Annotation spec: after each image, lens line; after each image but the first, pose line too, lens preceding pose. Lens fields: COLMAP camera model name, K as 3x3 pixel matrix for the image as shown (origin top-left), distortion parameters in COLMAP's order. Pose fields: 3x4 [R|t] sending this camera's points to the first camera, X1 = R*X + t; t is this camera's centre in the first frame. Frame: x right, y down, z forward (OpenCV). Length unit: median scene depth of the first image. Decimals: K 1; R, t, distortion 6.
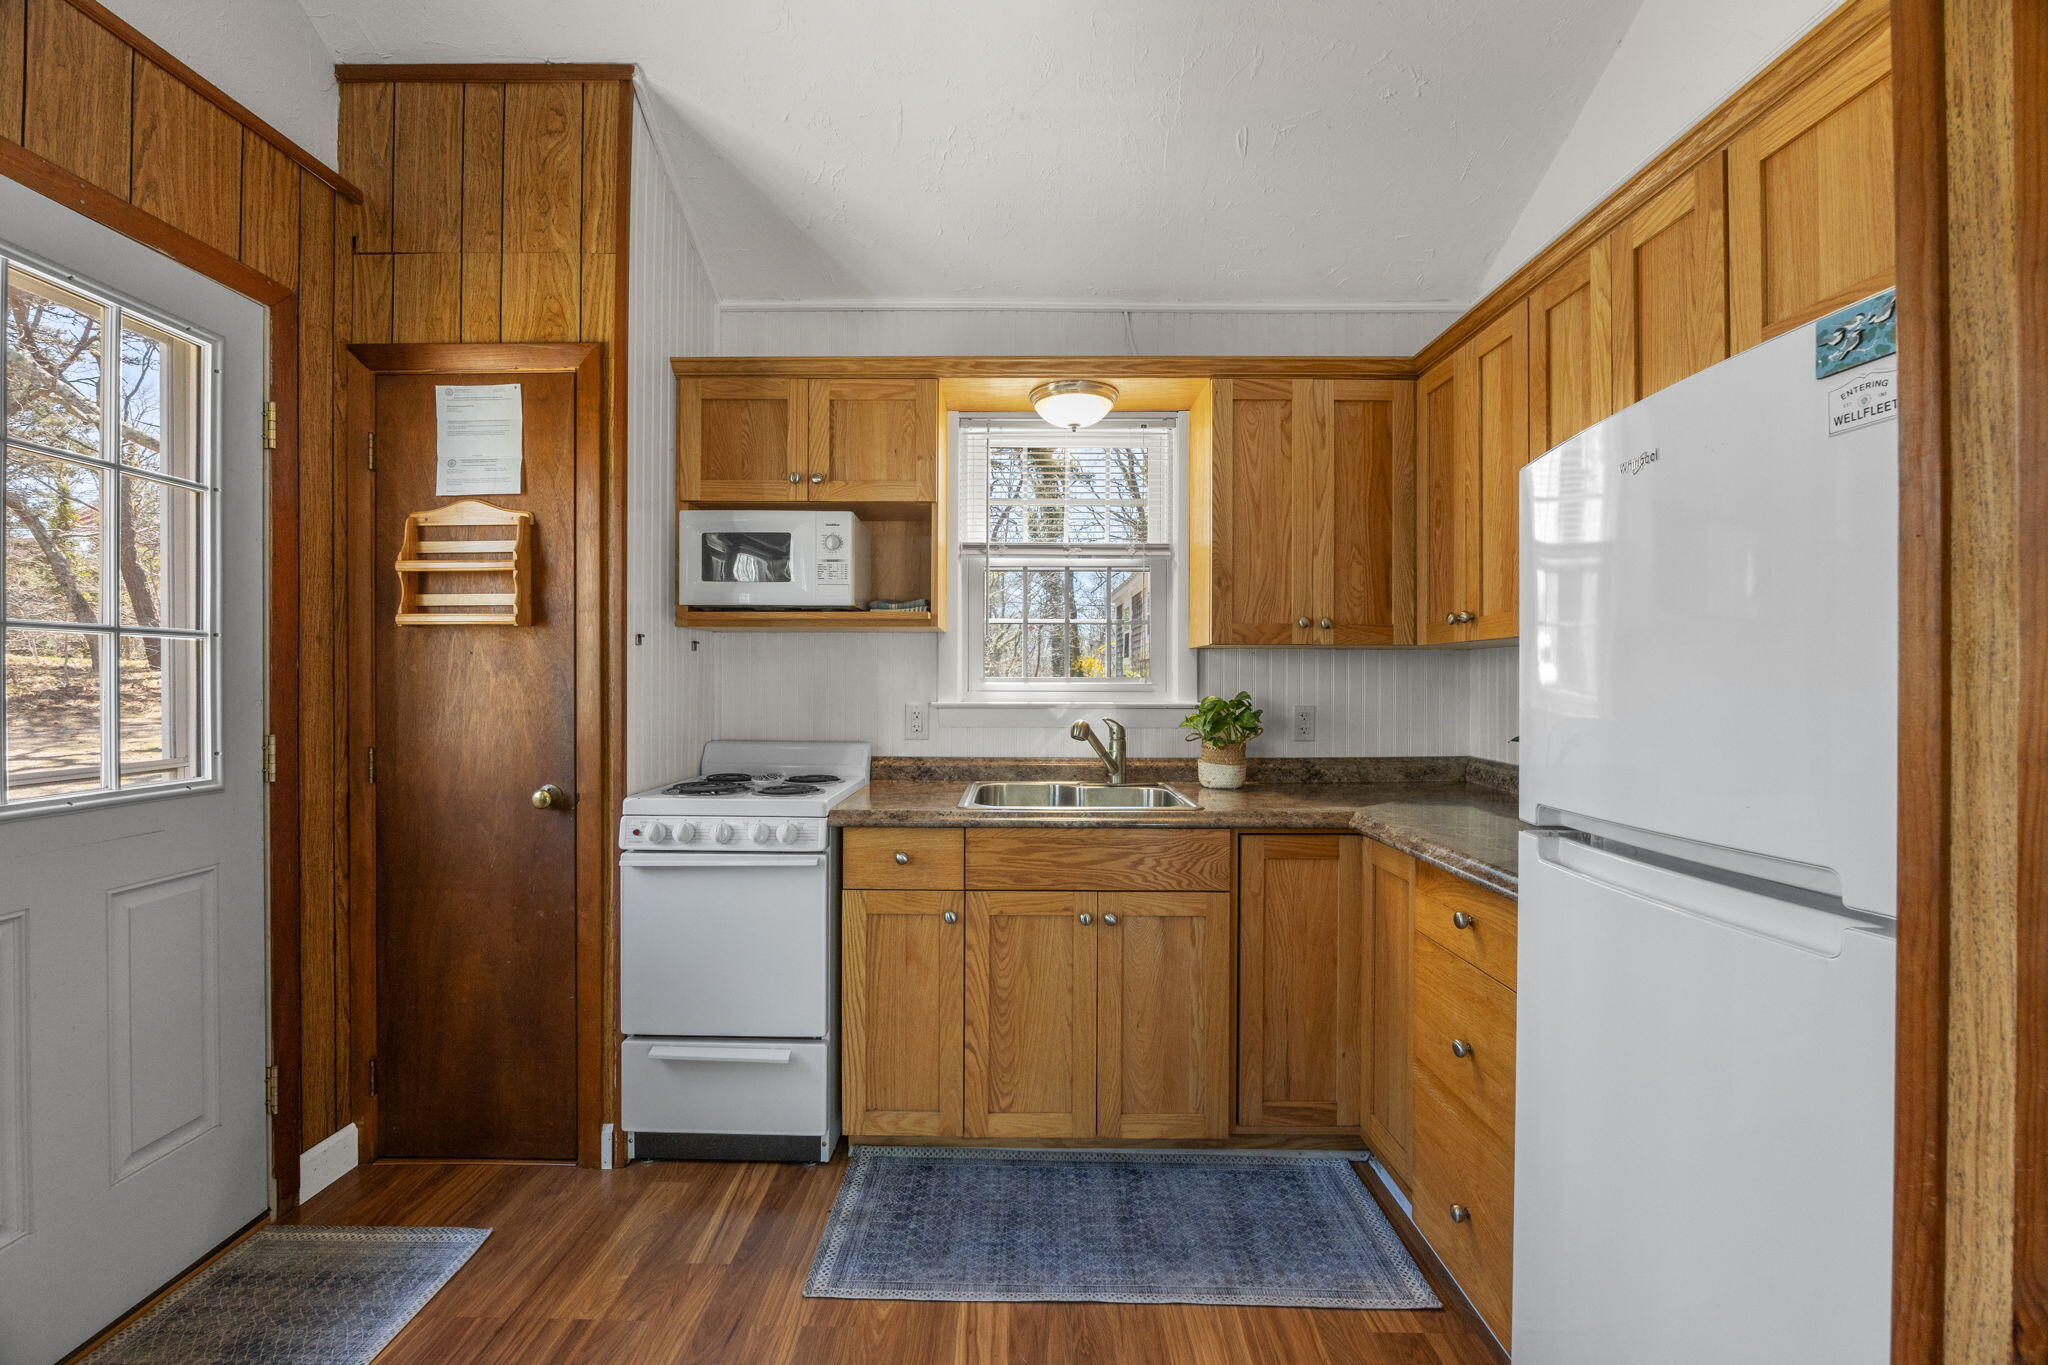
lens RADIAL K [[850.2, 0, 1019.9], [0, 850.2, 681.7], [0, 0, 1]] dist [-0.011398, -0.000078]
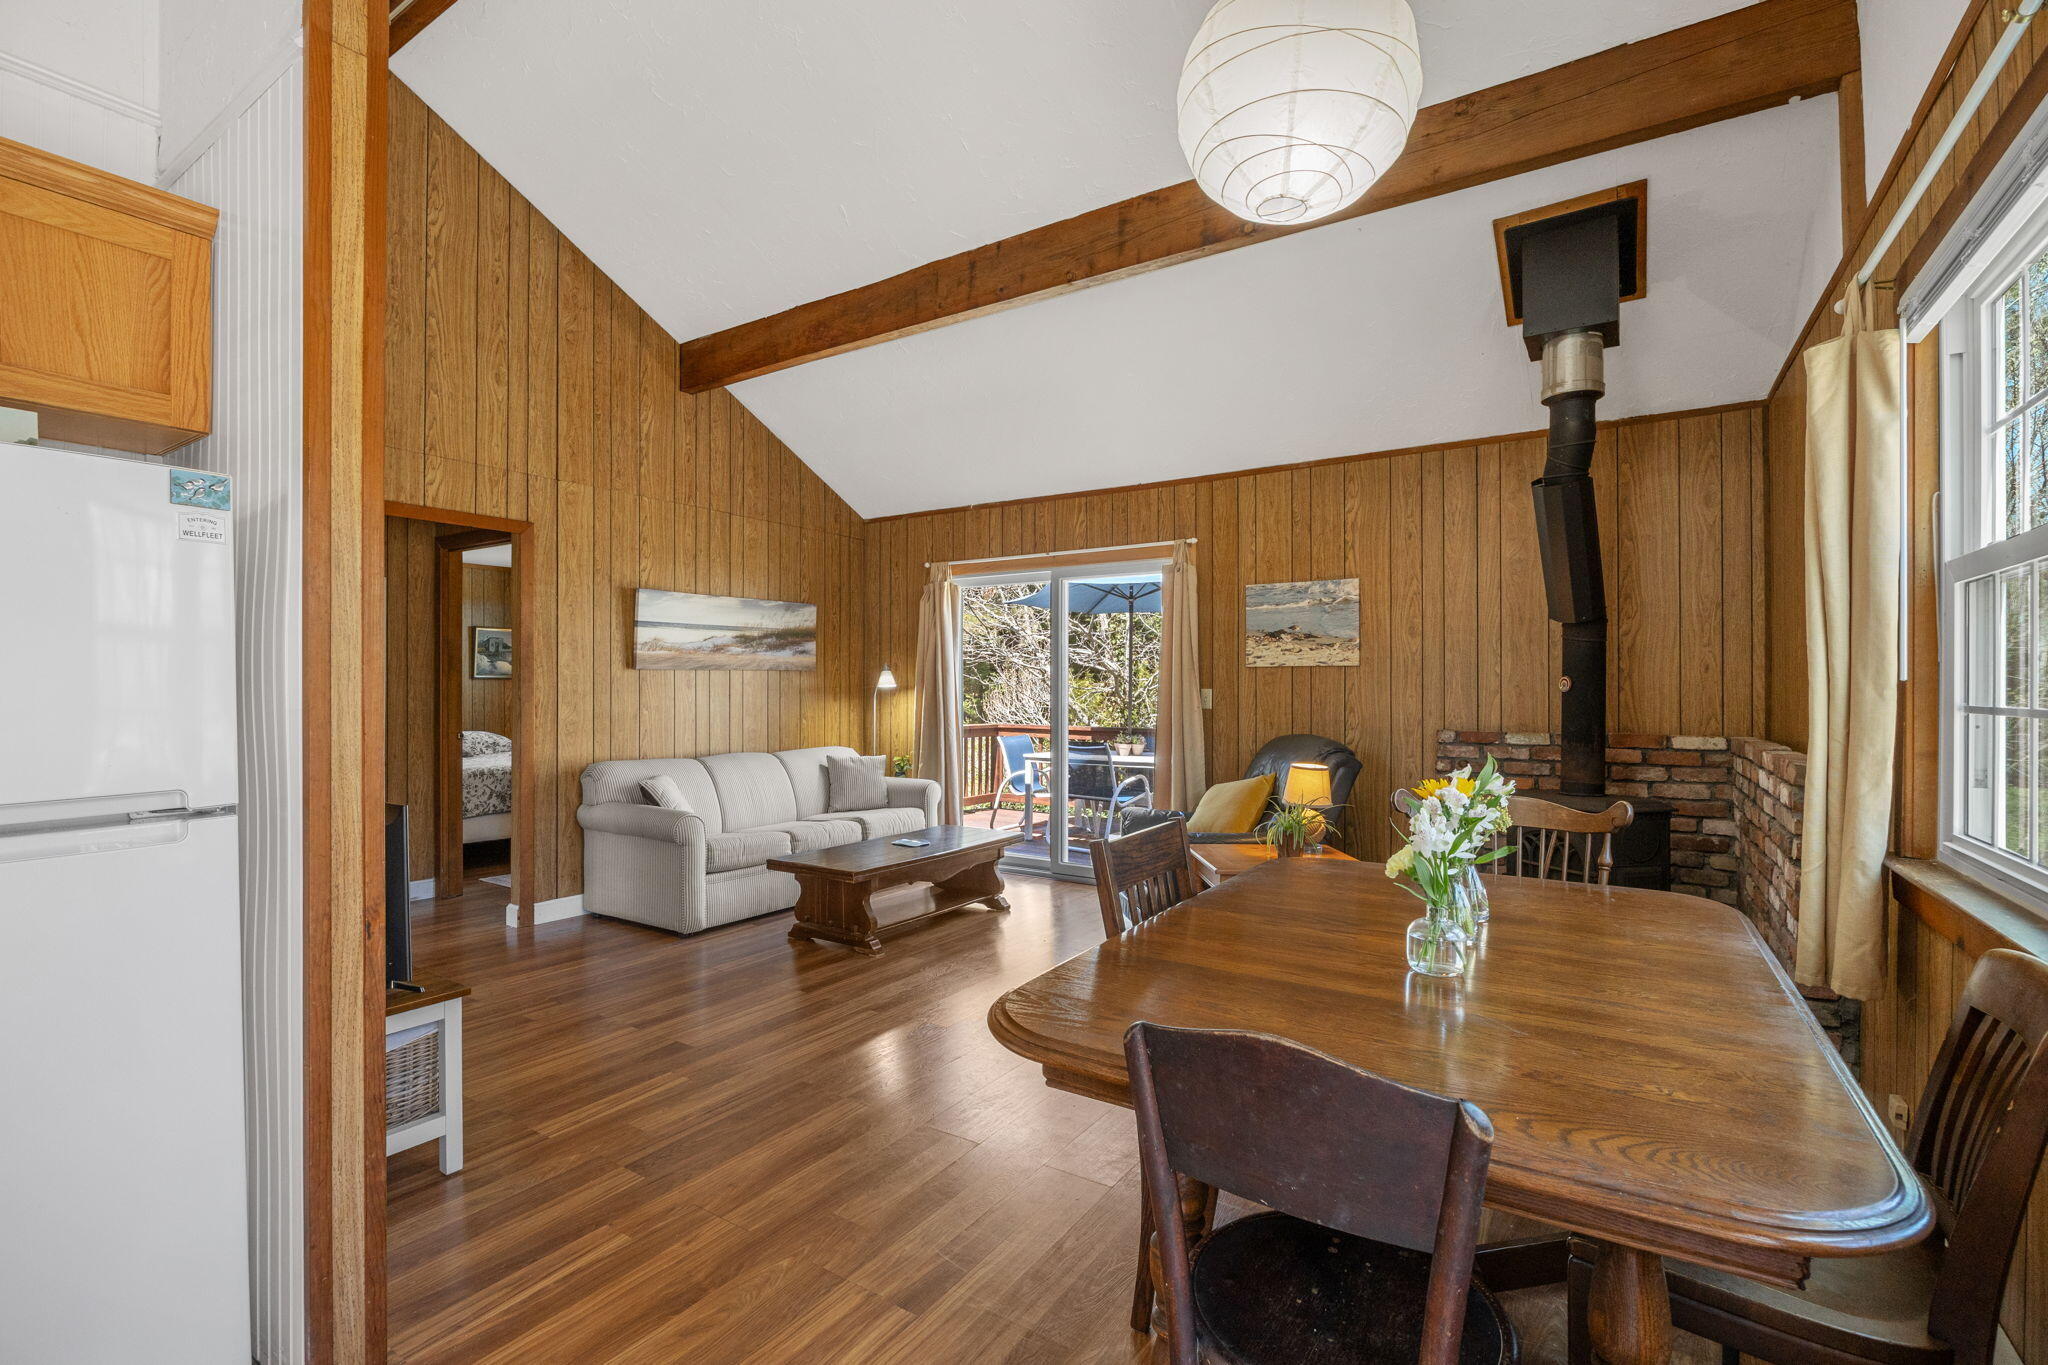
lens RADIAL K [[934.9, 0, 1011.6], [0, 934.9, 684.4], [0, 0, 1]] dist [-0.013257, -0.000597]
pose [[-0.835069, -0.001036, 0.550144, -0.549005], [-0.003204, 0.999990, -0.002980, 0.002046], [-0.550136, -0.004251, -0.835064, 0.598910]]
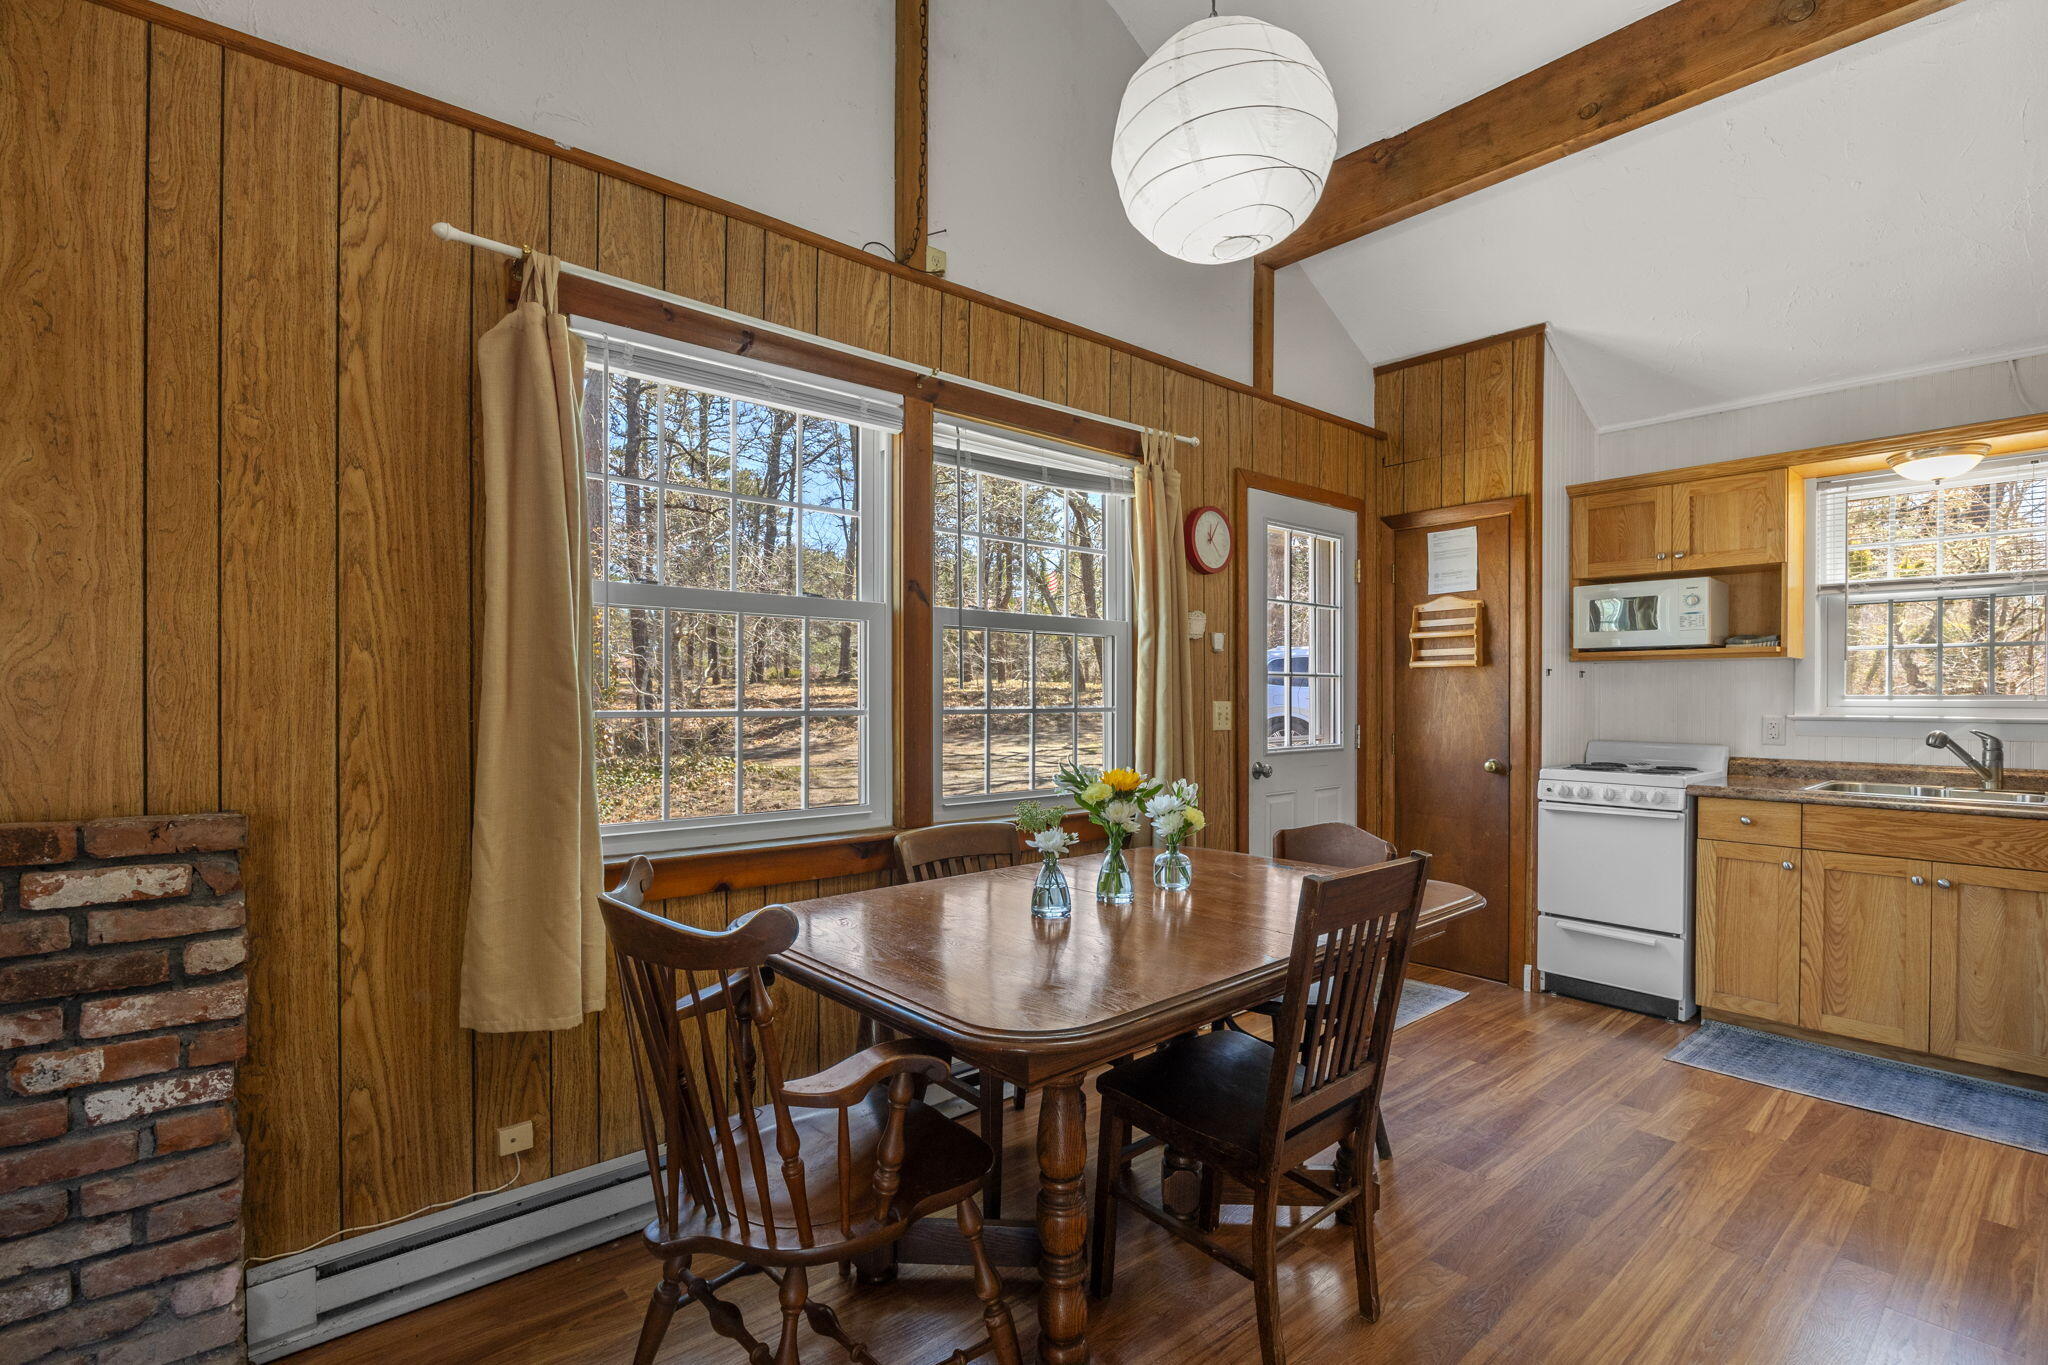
lens RADIAL K [[934.9, 0, 1019.6], [0, 934.9, 701.2], [0, 0, 1]] dist [-0.013257, -0.000597]
pose [[0.652591, 0.003235, -0.757703, 0.244272], [-0.001323, 0.999994, 0.003131, 0.000902], [0.757709, -0.001041, 0.652592, -0.951129]]
